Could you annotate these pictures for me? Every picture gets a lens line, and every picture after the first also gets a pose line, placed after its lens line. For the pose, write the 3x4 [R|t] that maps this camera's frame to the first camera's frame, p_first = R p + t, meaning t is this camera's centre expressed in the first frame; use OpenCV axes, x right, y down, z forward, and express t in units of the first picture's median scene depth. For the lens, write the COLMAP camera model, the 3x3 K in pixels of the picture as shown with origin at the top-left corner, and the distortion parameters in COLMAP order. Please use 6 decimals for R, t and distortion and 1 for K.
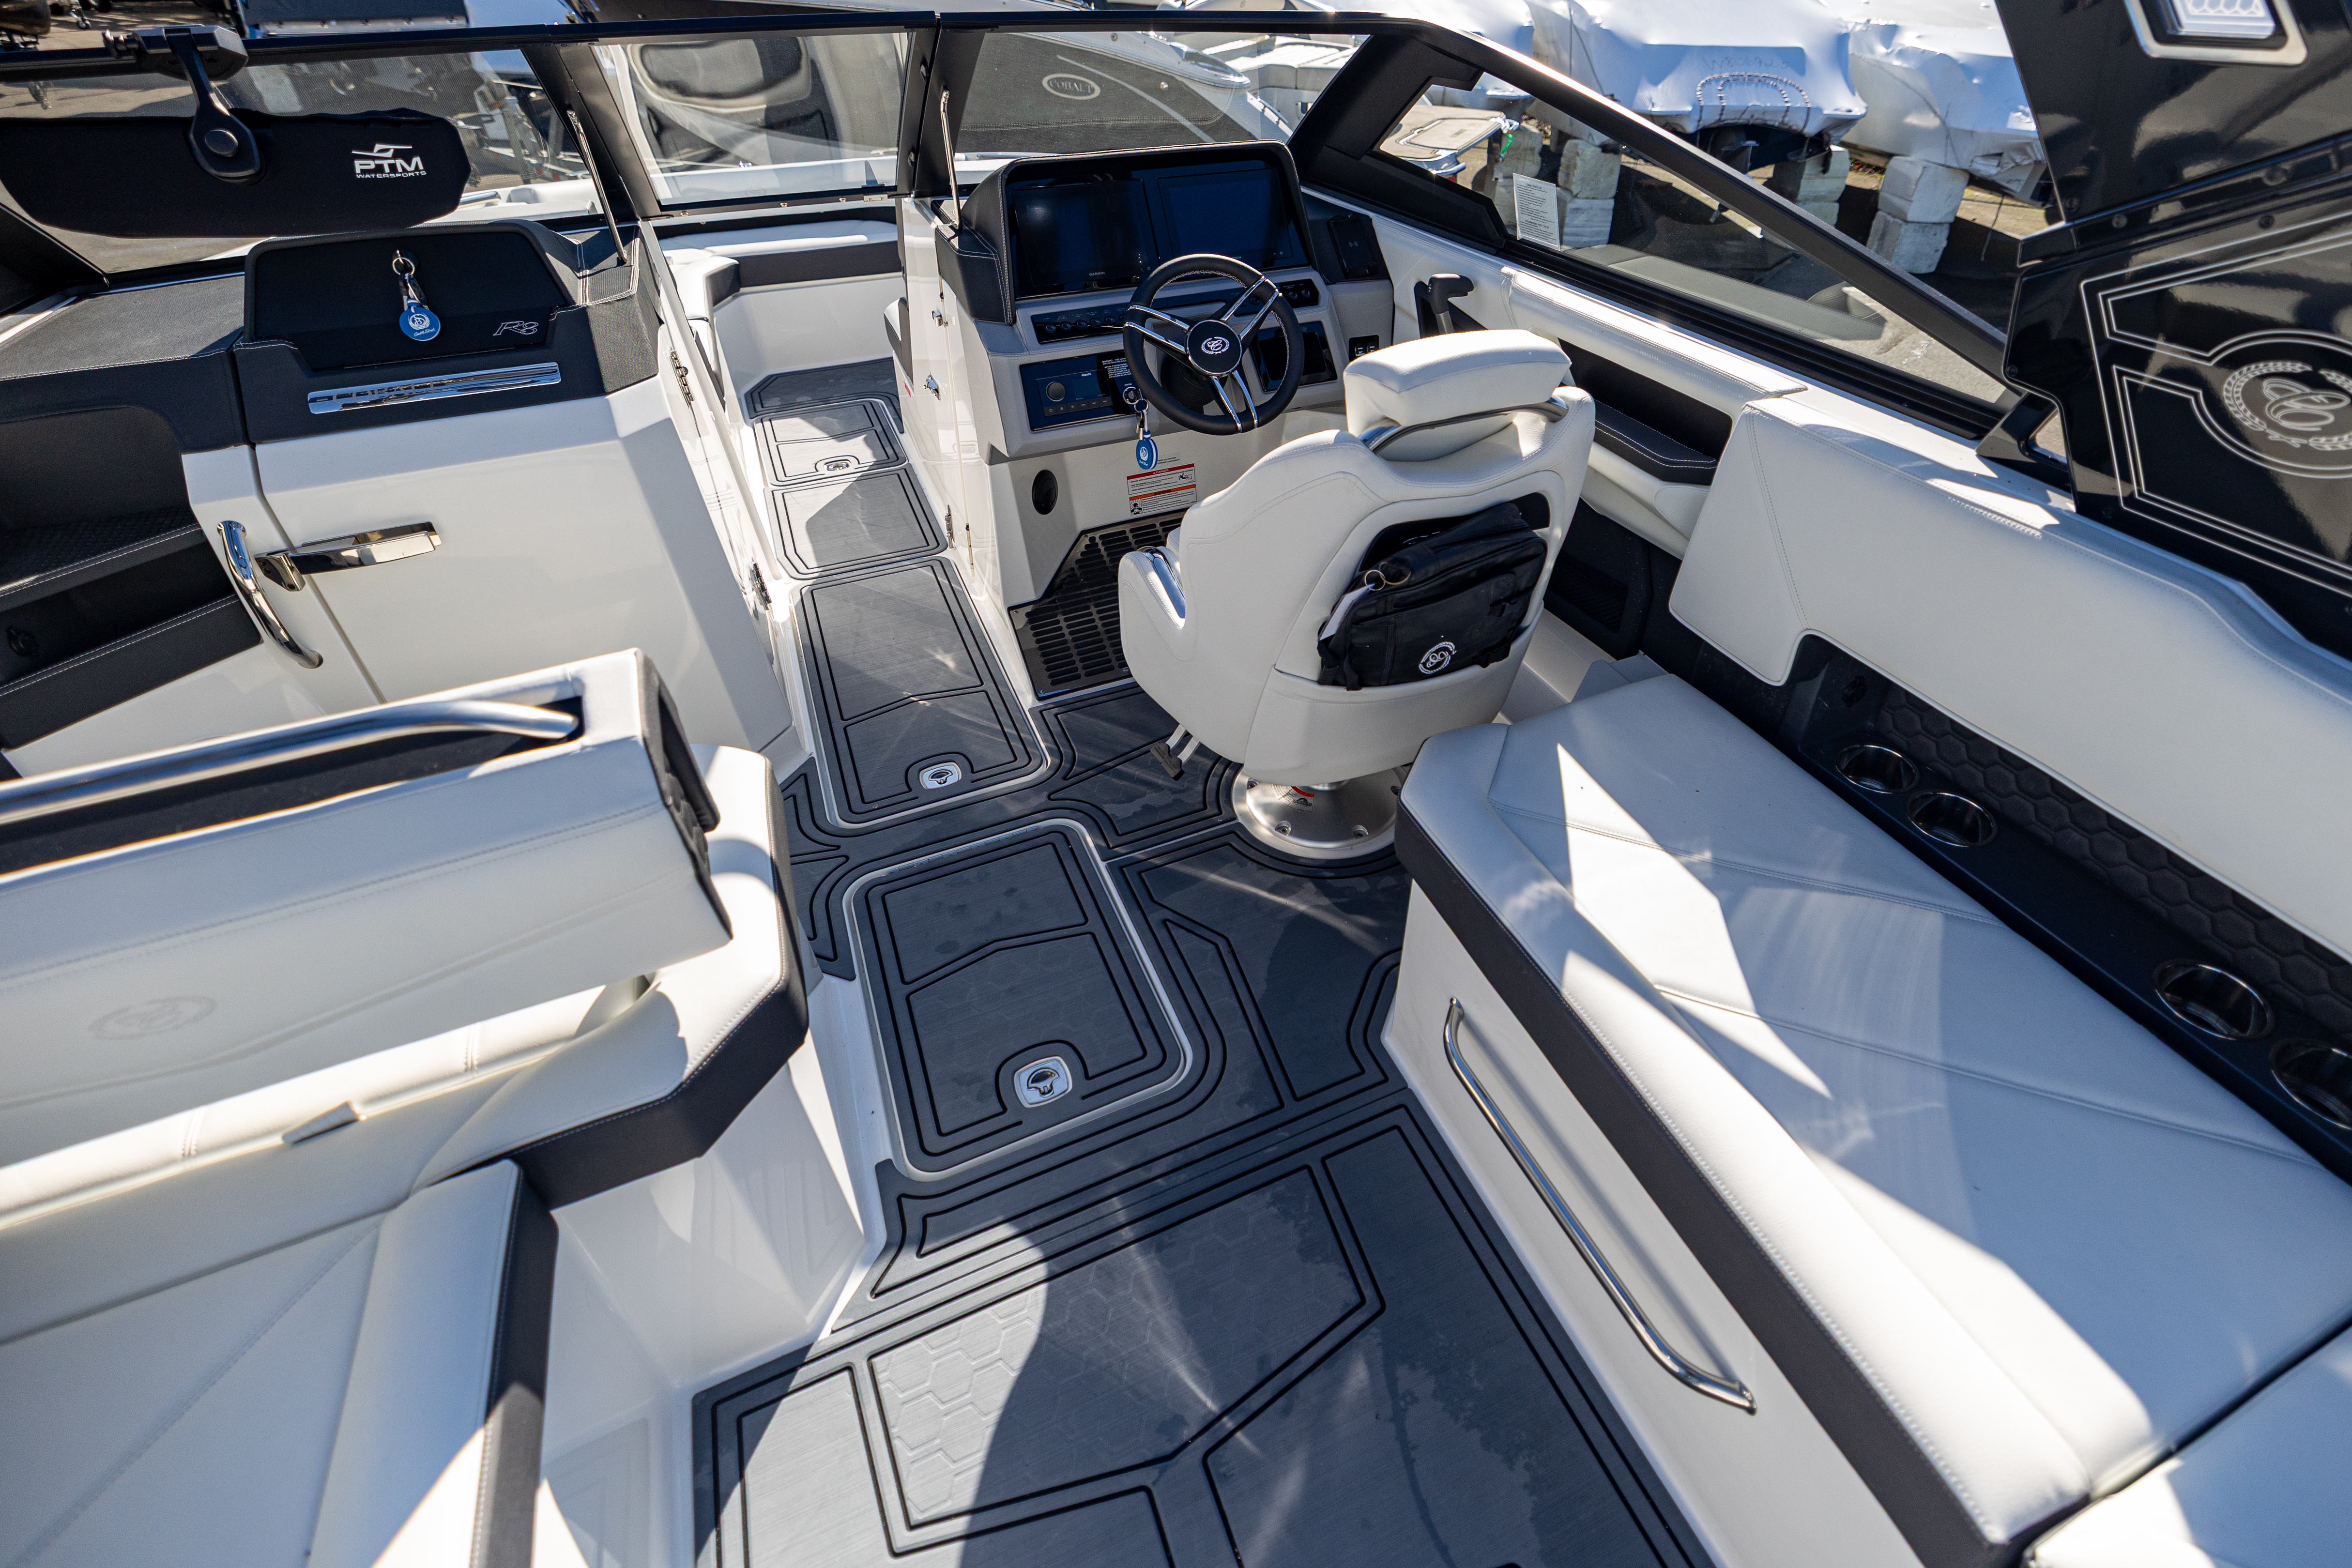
lens RADIAL K [[1110.7, 0, 1297.1], [0, 1110.7, 660.1], [0, 0, 1]] dist [0.002520, -0.001280]
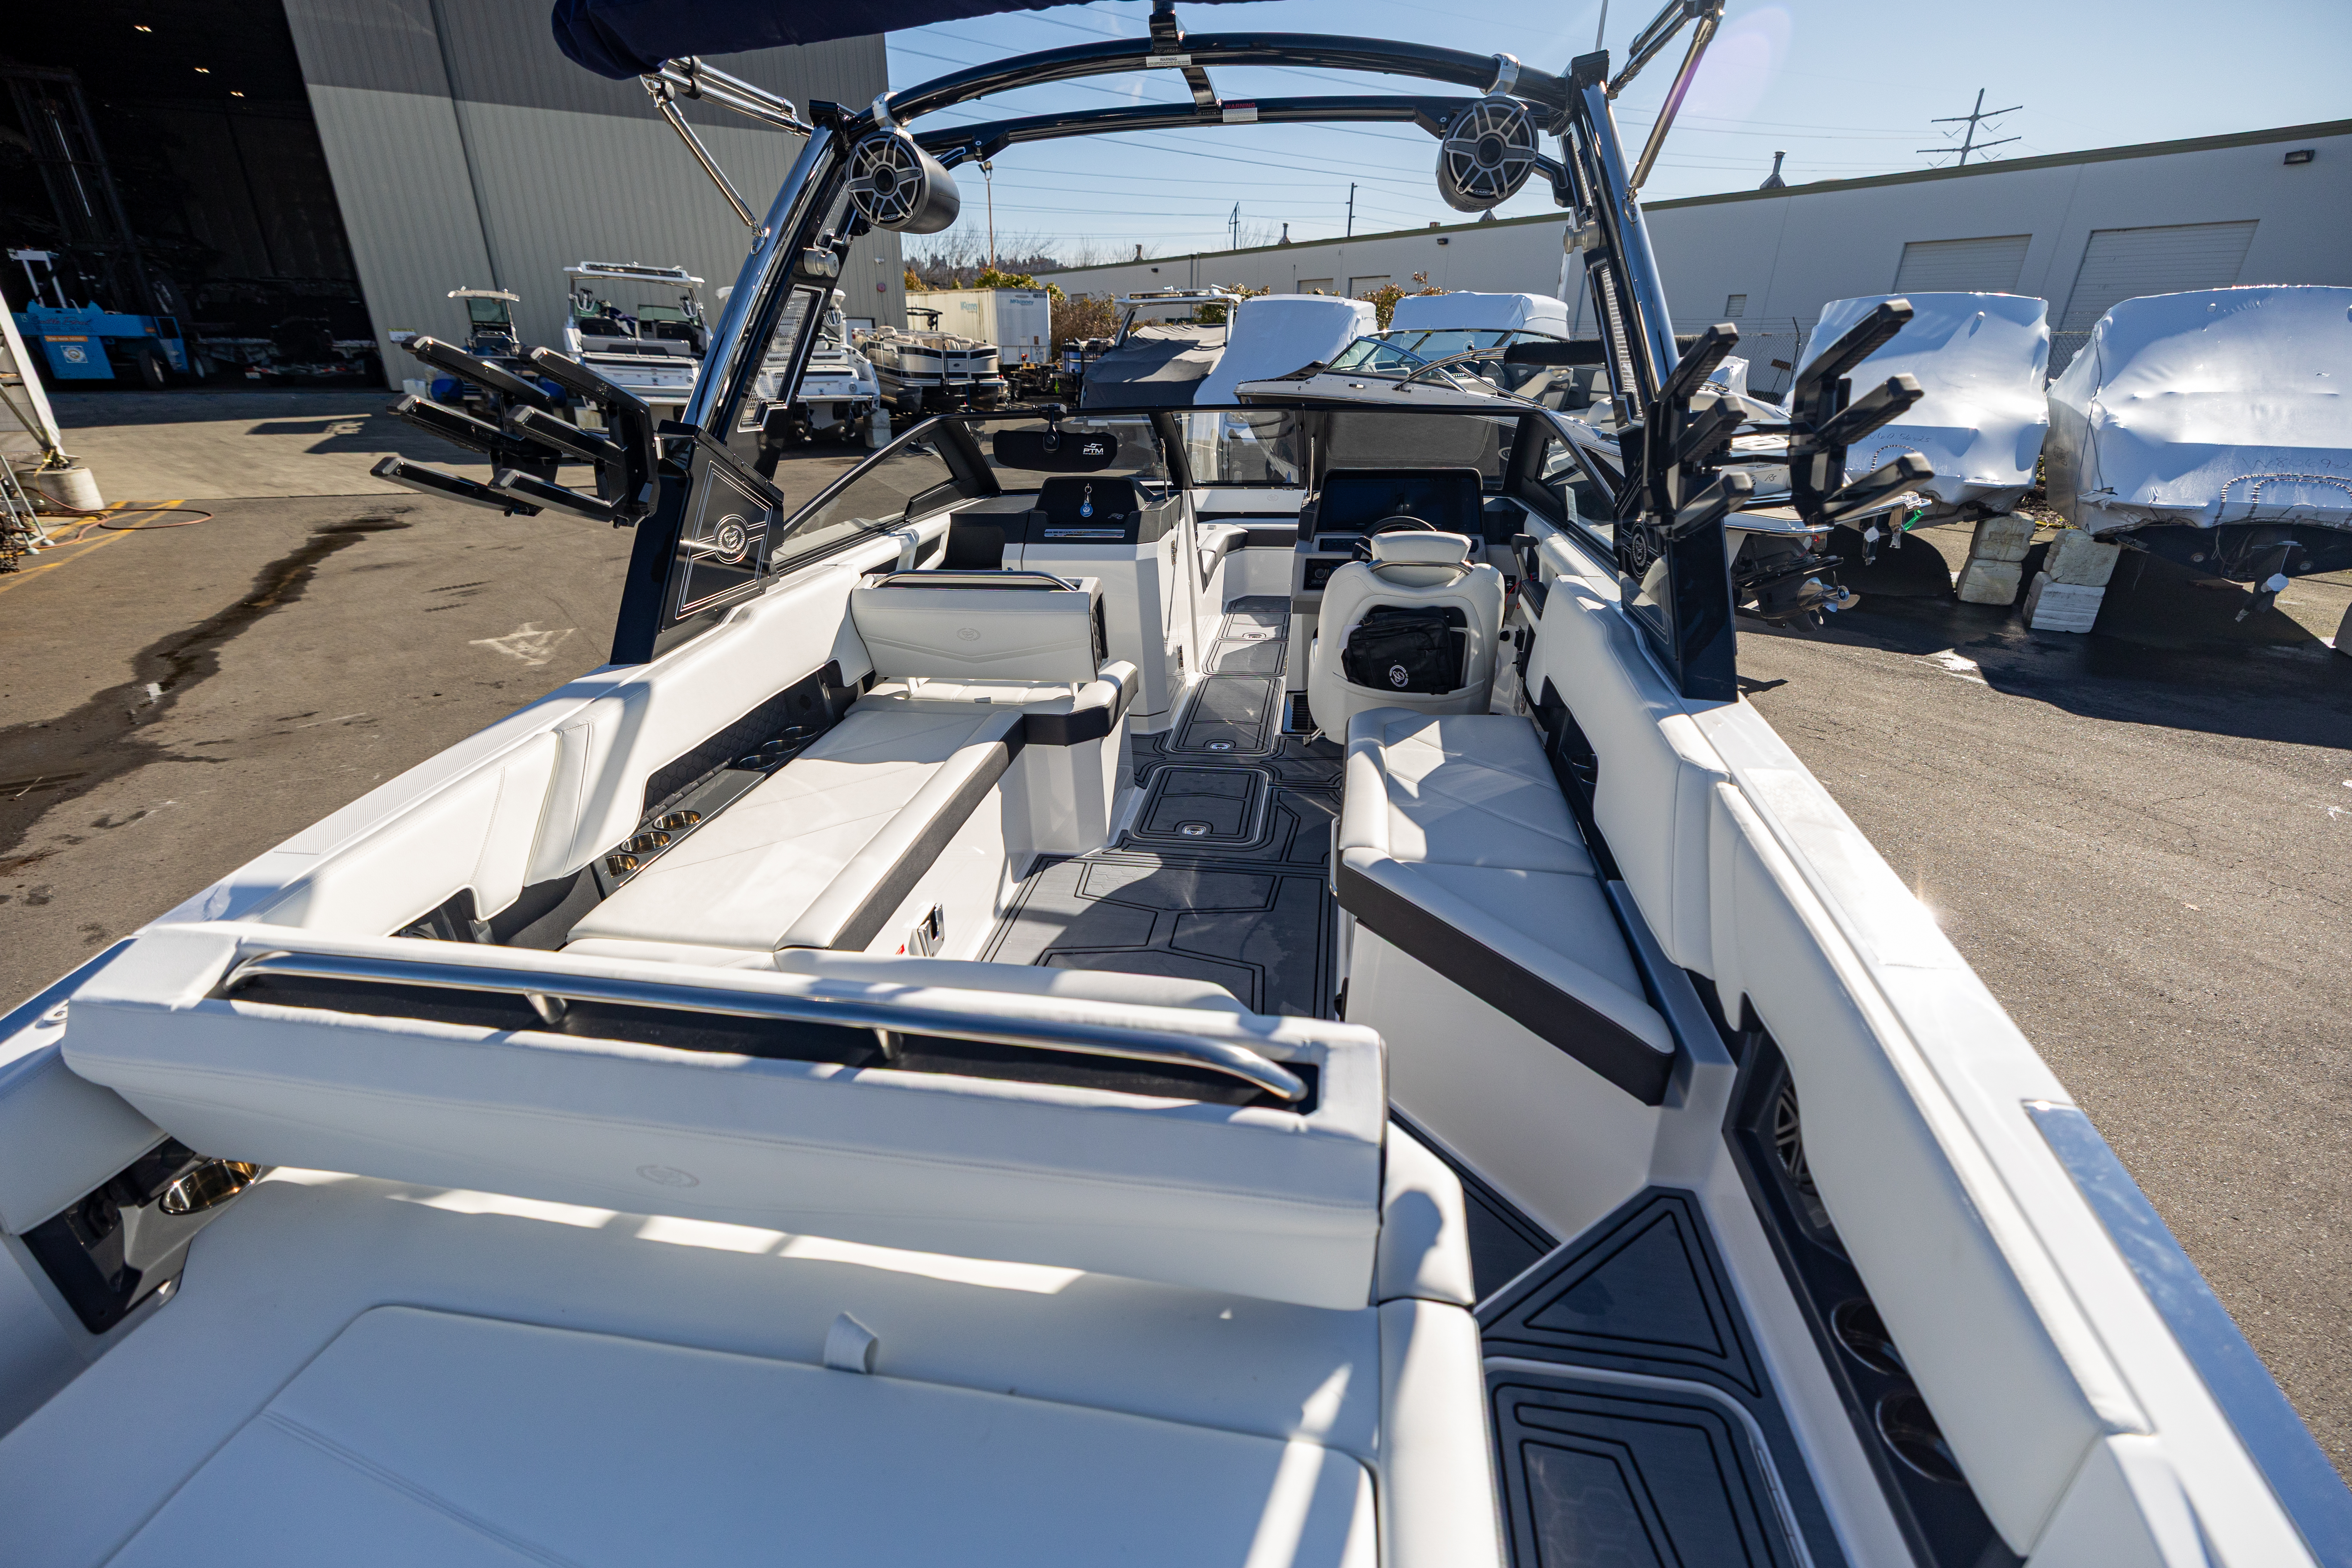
lens RADIAL K [[1013.6, 0, 1166.6], [0, 1013.6, 772.6], [0, 0, 1]] dist [0.010922, -0.000974]
pose [[0.818498, 0.206454, -0.536133, 0.740643], [-0.300352, 0.949285, -0.092989, 0.430262], [0.489745, 0.237140, 0.838996, -0.732064]]
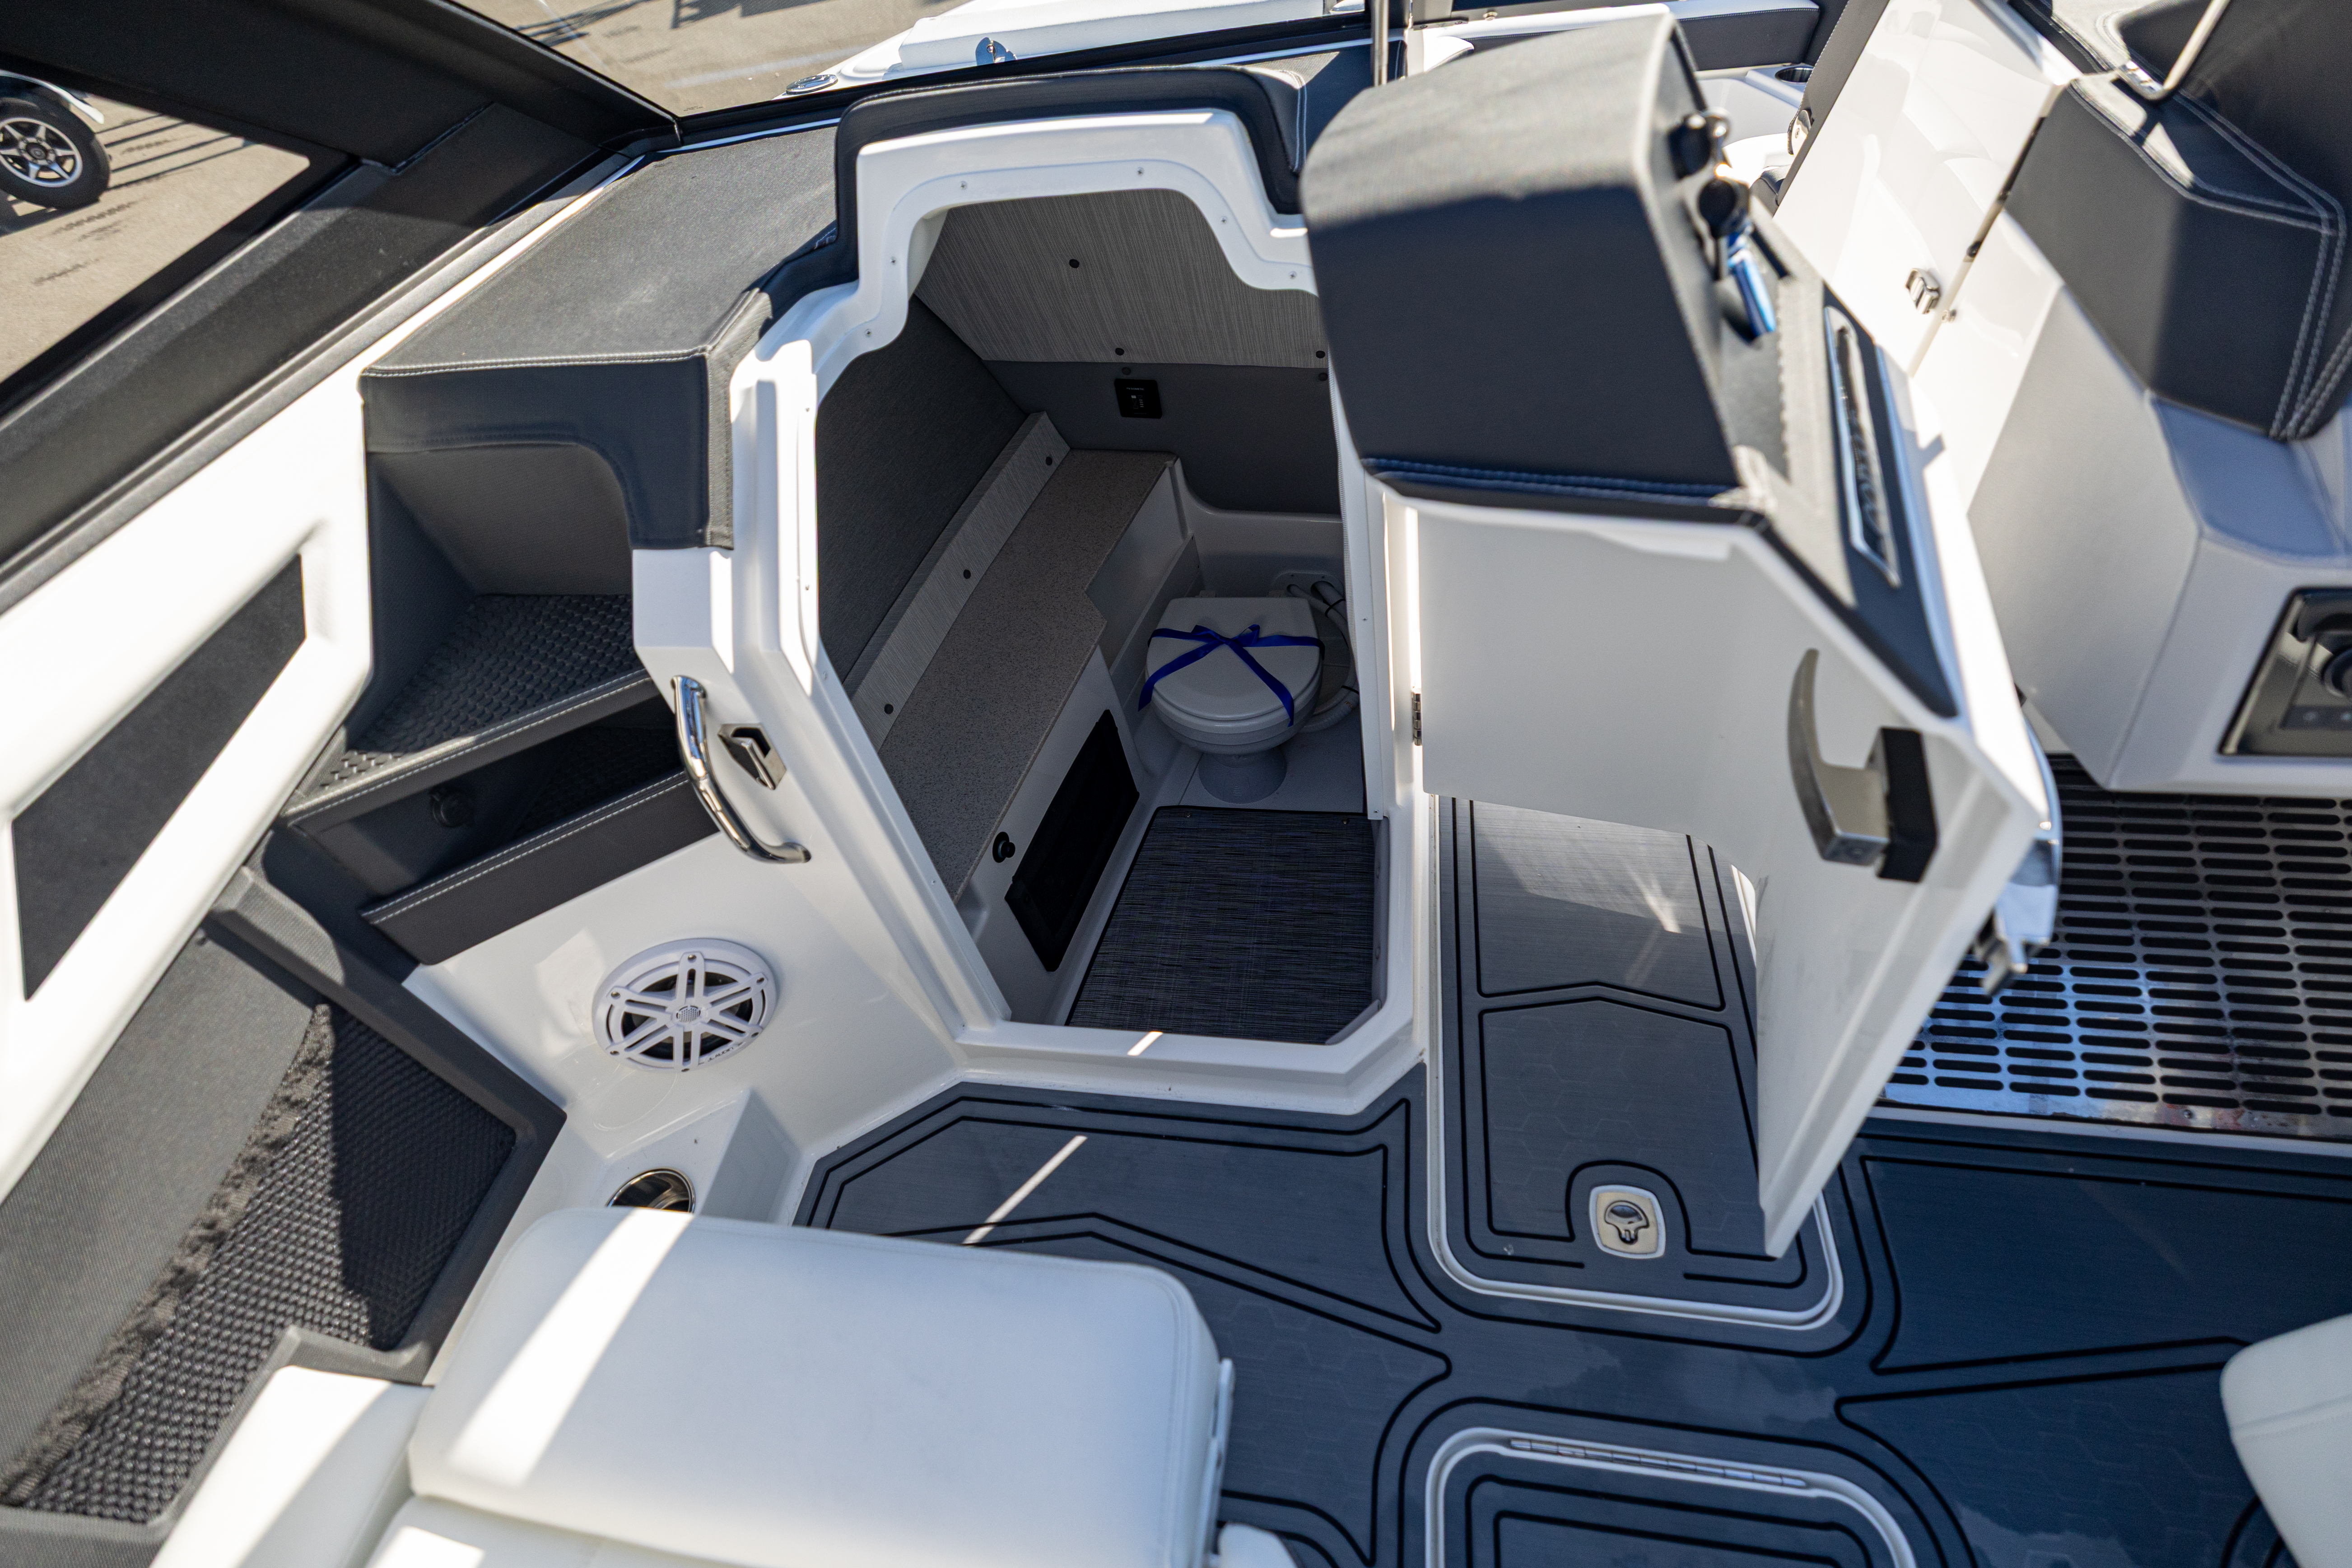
lens RADIAL K [[1038.2, 0, 1197.1], [0, 1038.2, 778.9], [0, 0, 1]] dist [-0.000409, -0.000247]
pose [[0.825681, 0.360392, -0.434013, -0.429886], [-0.209674, 0.910277, 0.356977, -0.293752], [0.523724, -0.203748, 0.827164, 0.606801]]
